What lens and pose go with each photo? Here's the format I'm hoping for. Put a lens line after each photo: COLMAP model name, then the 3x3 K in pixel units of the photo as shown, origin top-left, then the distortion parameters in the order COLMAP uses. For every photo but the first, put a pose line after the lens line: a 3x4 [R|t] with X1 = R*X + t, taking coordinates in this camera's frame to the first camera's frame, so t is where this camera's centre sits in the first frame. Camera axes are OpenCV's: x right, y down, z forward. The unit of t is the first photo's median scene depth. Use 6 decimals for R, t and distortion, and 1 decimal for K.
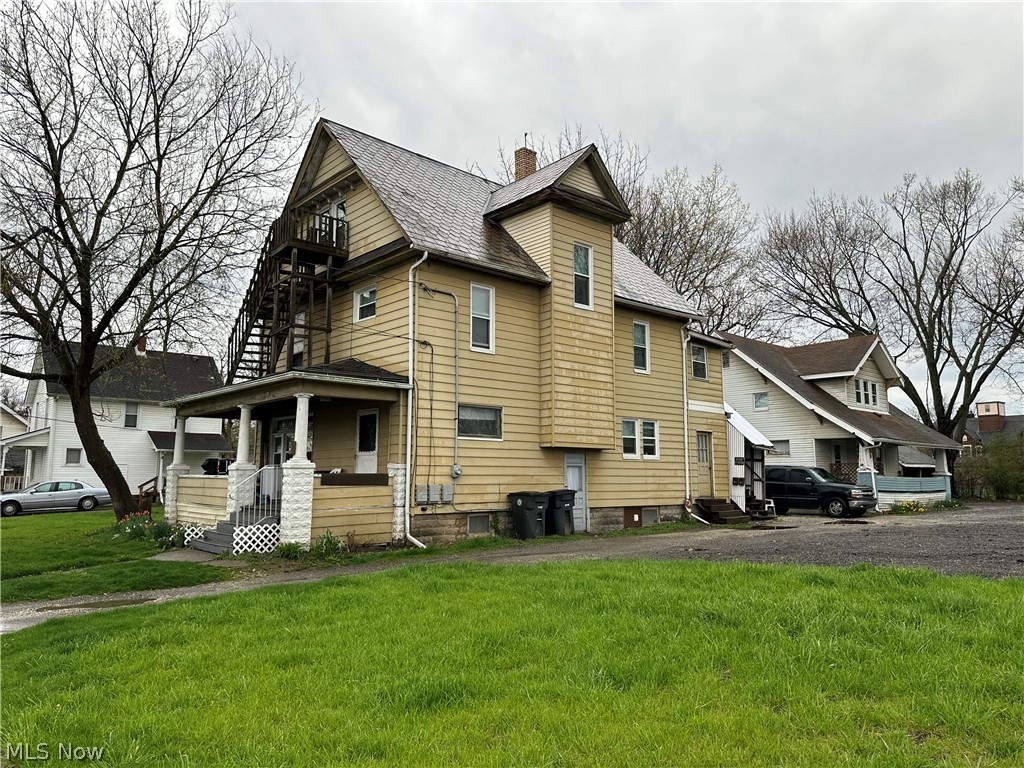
lens RADIAL K [[715.1, 0, 516.4], [0, 715.1, 385.8], [0, 0, 1]] dist [0.128757, -0.199575]
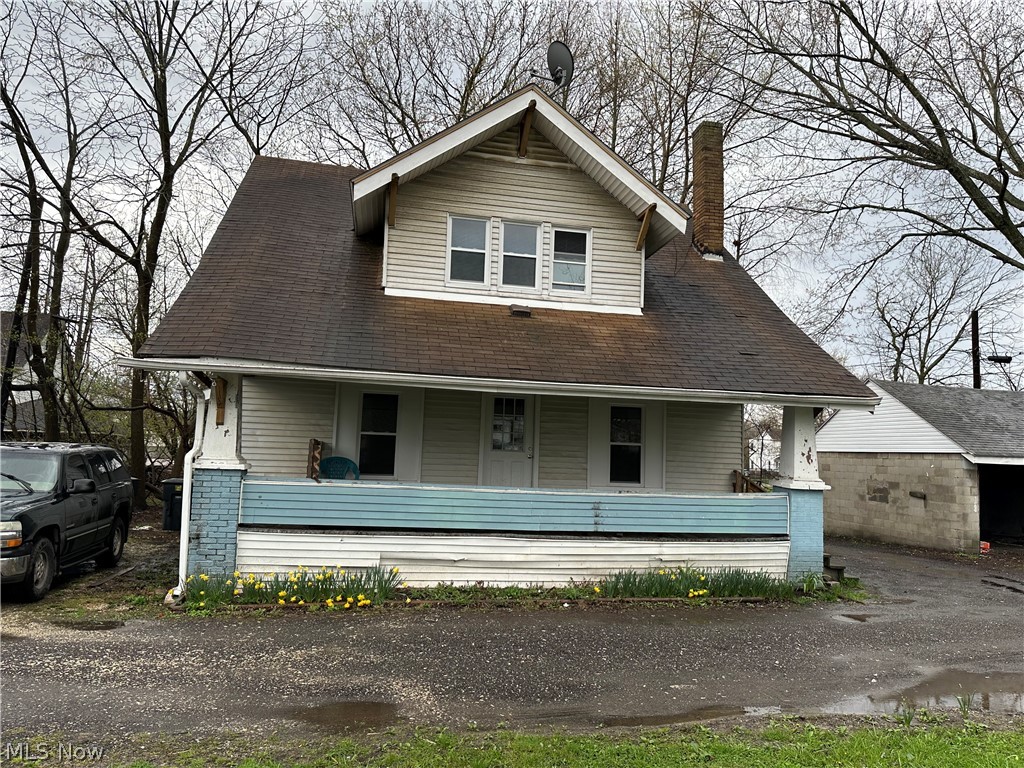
lens RADIAL K [[715.1, 0, 516.4], [0, 715.1, 385.8], [0, 0, 1]] dist [0.128757, -0.199575]
pose [[0.863719, -0.024019, -0.503402, 1.213346], [0.033151, 0.999408, 0.009195, 0.132970], [0.502883, -0.024631, 0.864004, 1.255041]]
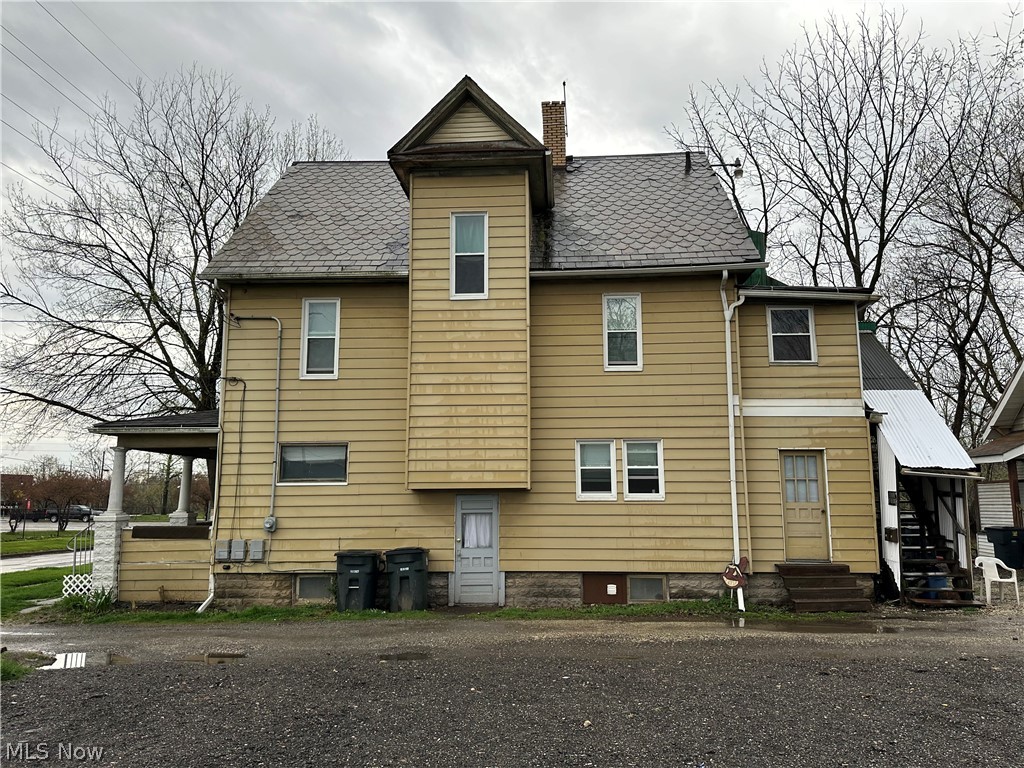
lens RADIAL K [[715.1, 0, 516.4], [0, 715.1, 385.8], [0, 0, 1]] dist [0.128757, -0.199575]
pose [[0.711047, -0.105230, -0.695226, 0.640690], [0.095402, 0.994033, -0.052884, 0.025279], [0.696642, -0.028723, 0.716843, 0.508024]]
